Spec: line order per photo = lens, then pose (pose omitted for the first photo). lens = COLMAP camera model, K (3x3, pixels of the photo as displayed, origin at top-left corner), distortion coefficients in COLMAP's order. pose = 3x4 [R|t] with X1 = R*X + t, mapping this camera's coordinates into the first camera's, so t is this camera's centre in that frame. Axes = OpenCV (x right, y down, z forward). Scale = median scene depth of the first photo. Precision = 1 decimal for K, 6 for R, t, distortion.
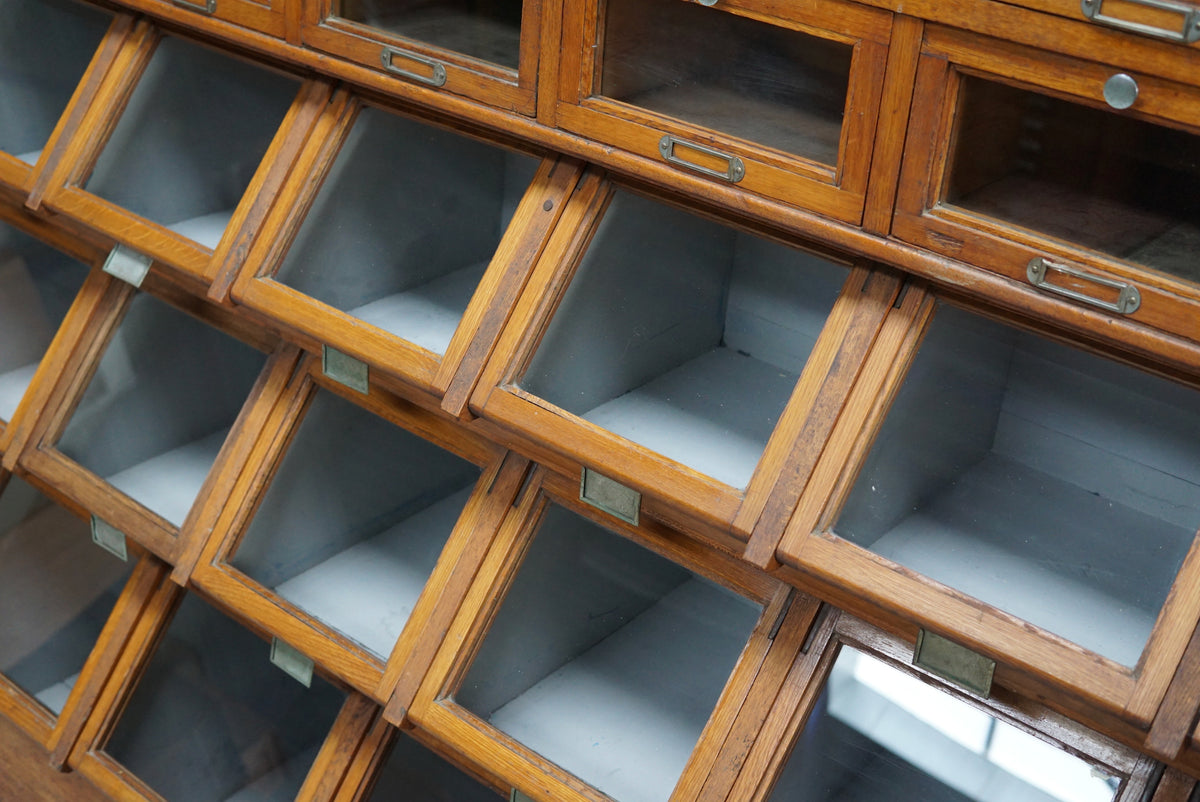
lens RADIAL K [[1546.7, 0, 607.9], [0, 1546.7, 409.1], [0, 0, 1]] dist [-0.150081, 0.326058]
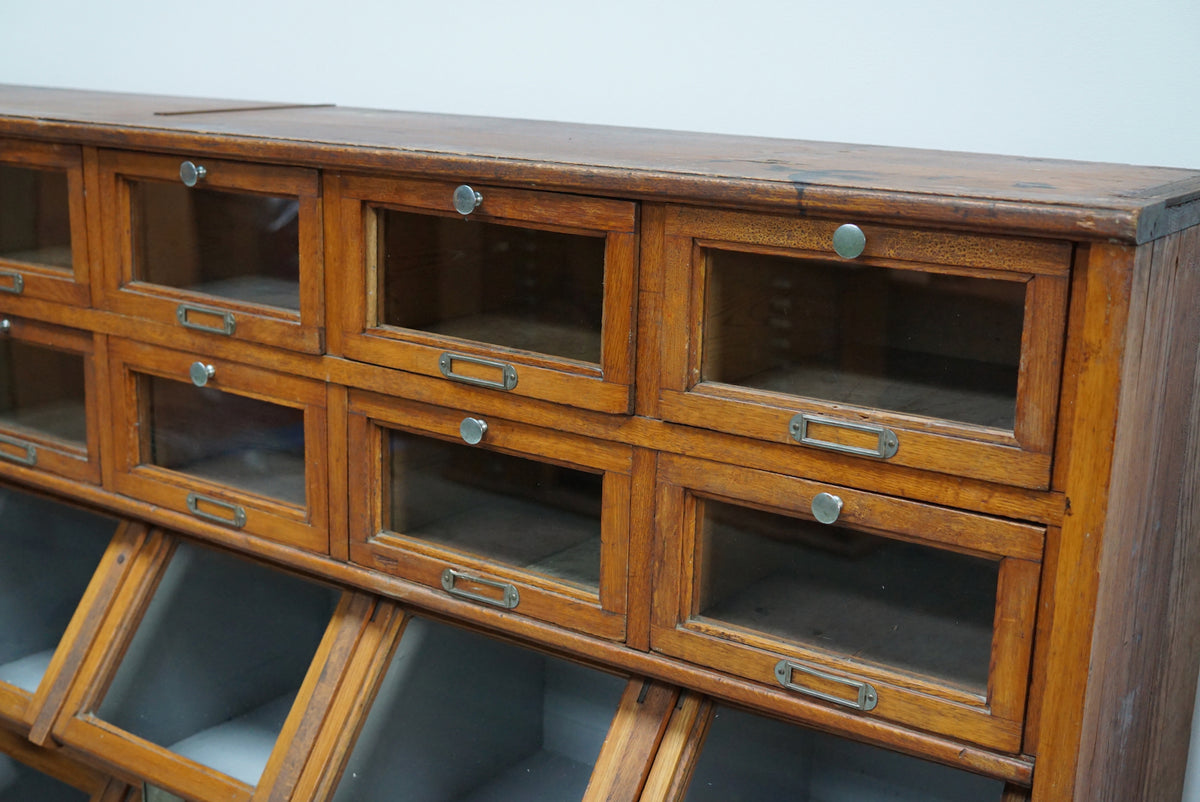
lens RADIAL K [[1546.7, 0, 607.9], [0, 1546.7, 409.1], [0, 0, 1]] dist [-0.150081, 0.326058]
pose [[0.995749, -0.063019, 0.067177, 0.267631], [0.077082, 0.969369, -0.233202, 0.059763], [-0.050423, 0.237388, 0.970105, -0.185405]]
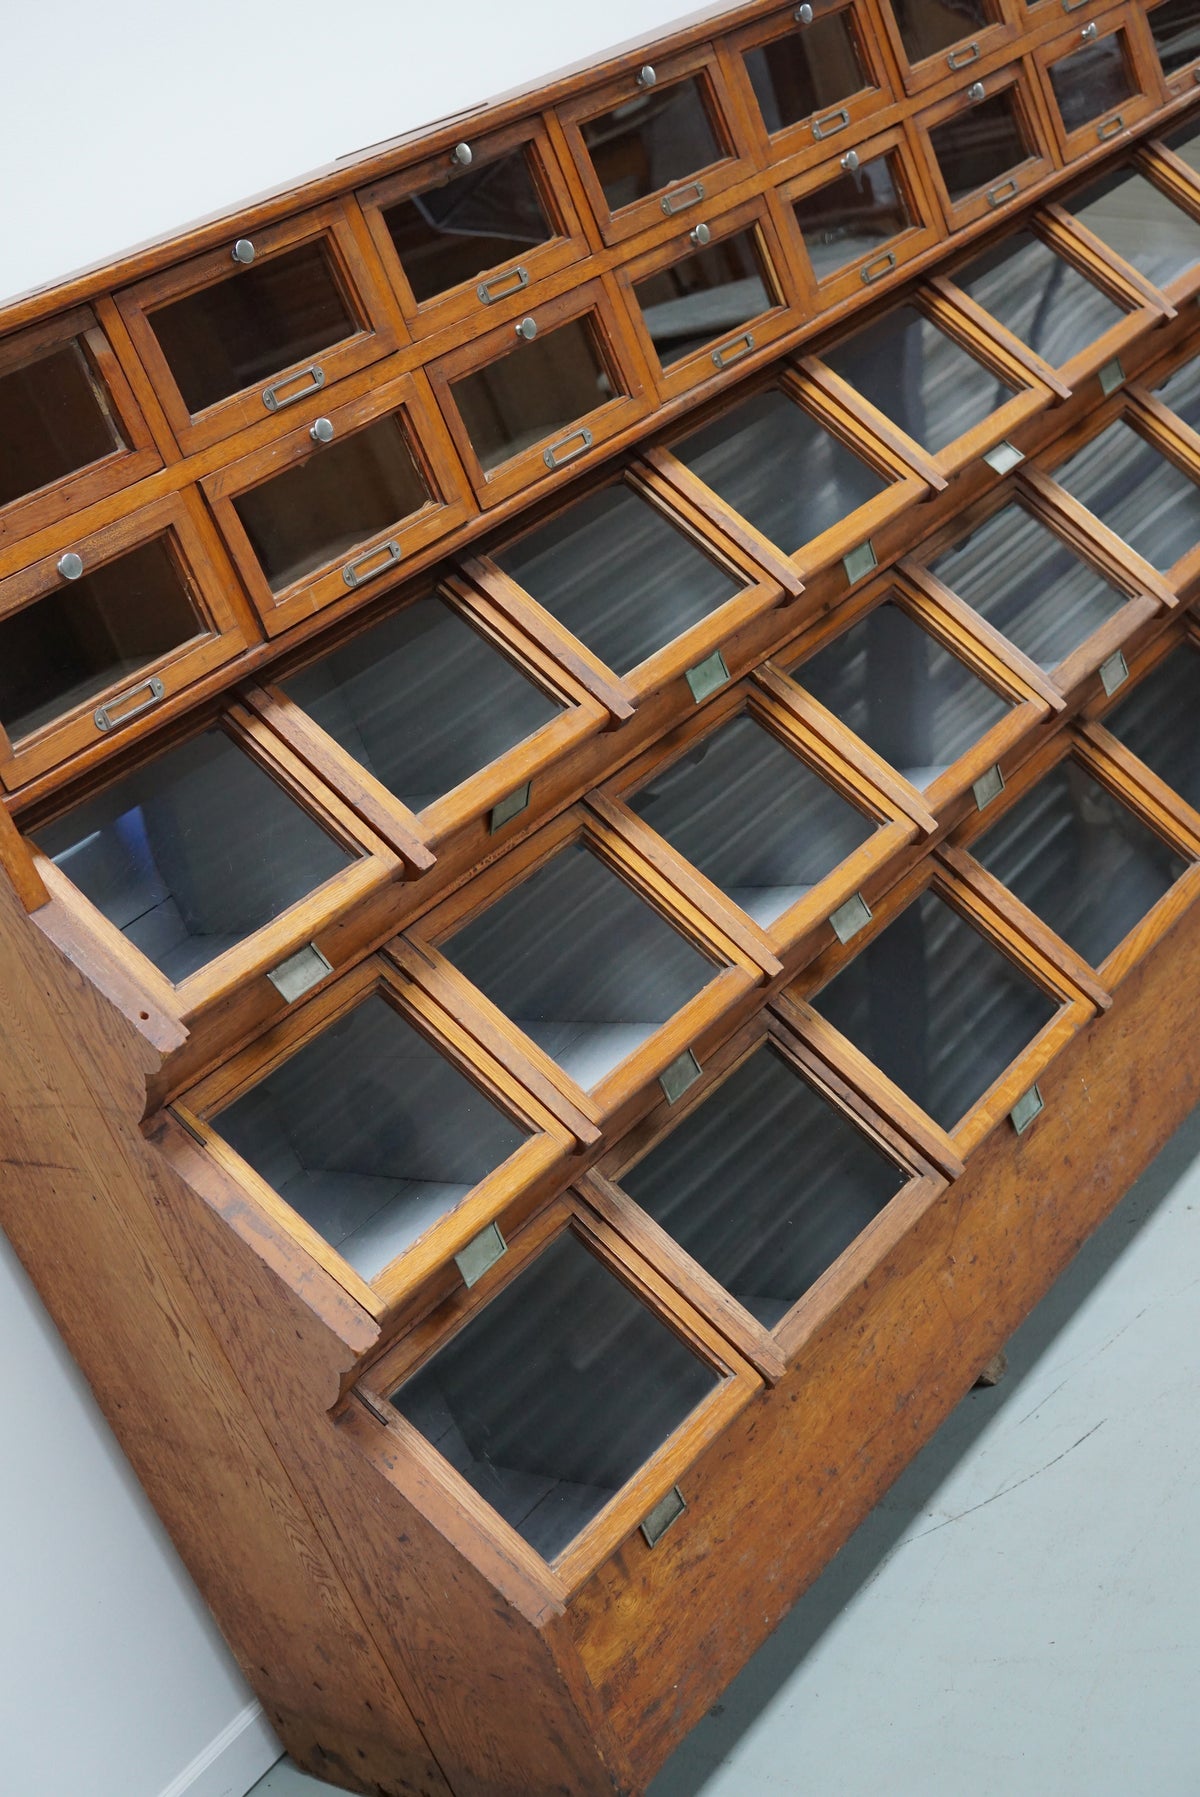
lens RADIAL K [[2316.1, 0, 633.8], [0, 2316.1, 893.2], [0, 0, 1]] dist [-0.150081, 0.326058]
pose [[-0.024016, -0.436650, 0.899311, -2.550310], [0.748718, 0.588240, 0.305607, -0.812340], [-0.662454, 0.680669, 0.312801, 1.056249]]
